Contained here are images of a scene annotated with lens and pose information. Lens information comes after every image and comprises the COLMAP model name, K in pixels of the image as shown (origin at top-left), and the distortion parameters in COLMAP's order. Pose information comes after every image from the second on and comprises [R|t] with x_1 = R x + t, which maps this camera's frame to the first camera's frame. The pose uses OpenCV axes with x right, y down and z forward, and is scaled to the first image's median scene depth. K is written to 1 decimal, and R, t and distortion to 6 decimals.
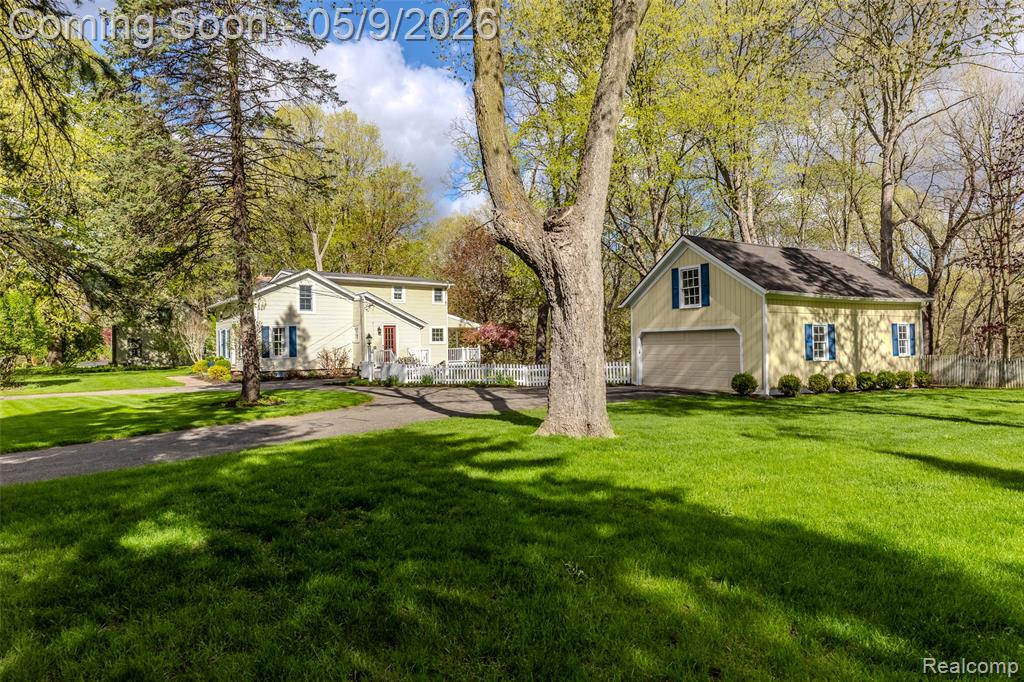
lens RADIAL K [[637.2, 0, 516.7], [0, 637.2, 342.5], [0, 0, 1]] dist [-0.001121, -0.001968]
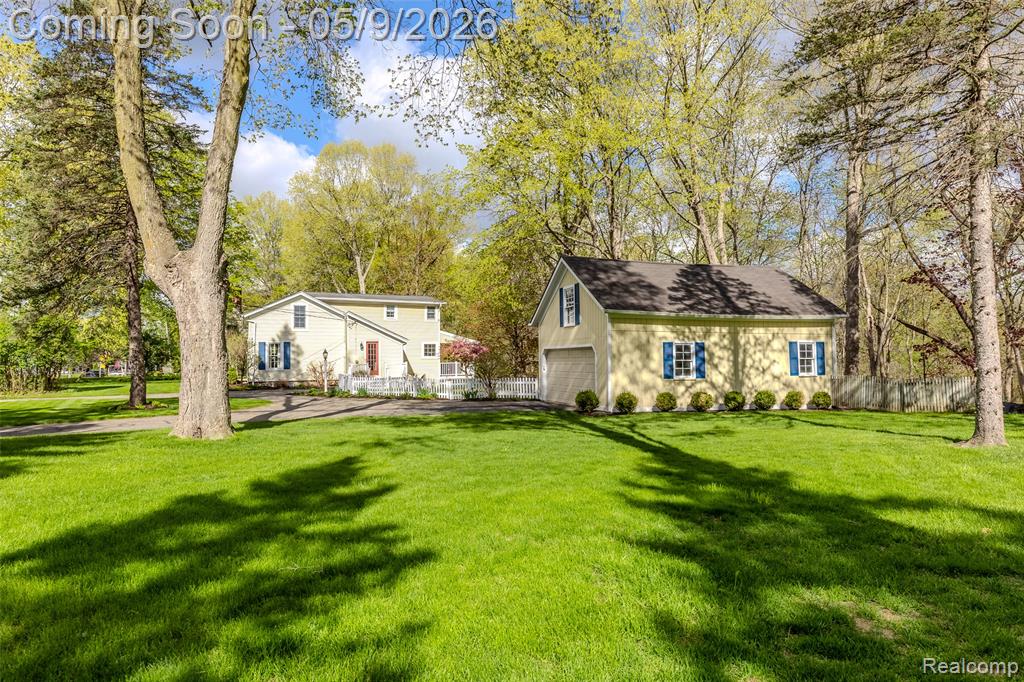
lens RADIAL K [[637.2, 0, 512.9], [0, 637.2, 340.4], [0, 0, 1]] dist [-0.001121, -0.001968]
pose [[0.976677, 0.000909, -0.214712, 0.385259], [-0.005847, 0.999733, -0.022365, -0.008521], [0.214634, 0.023099, 0.976421, -0.022597]]
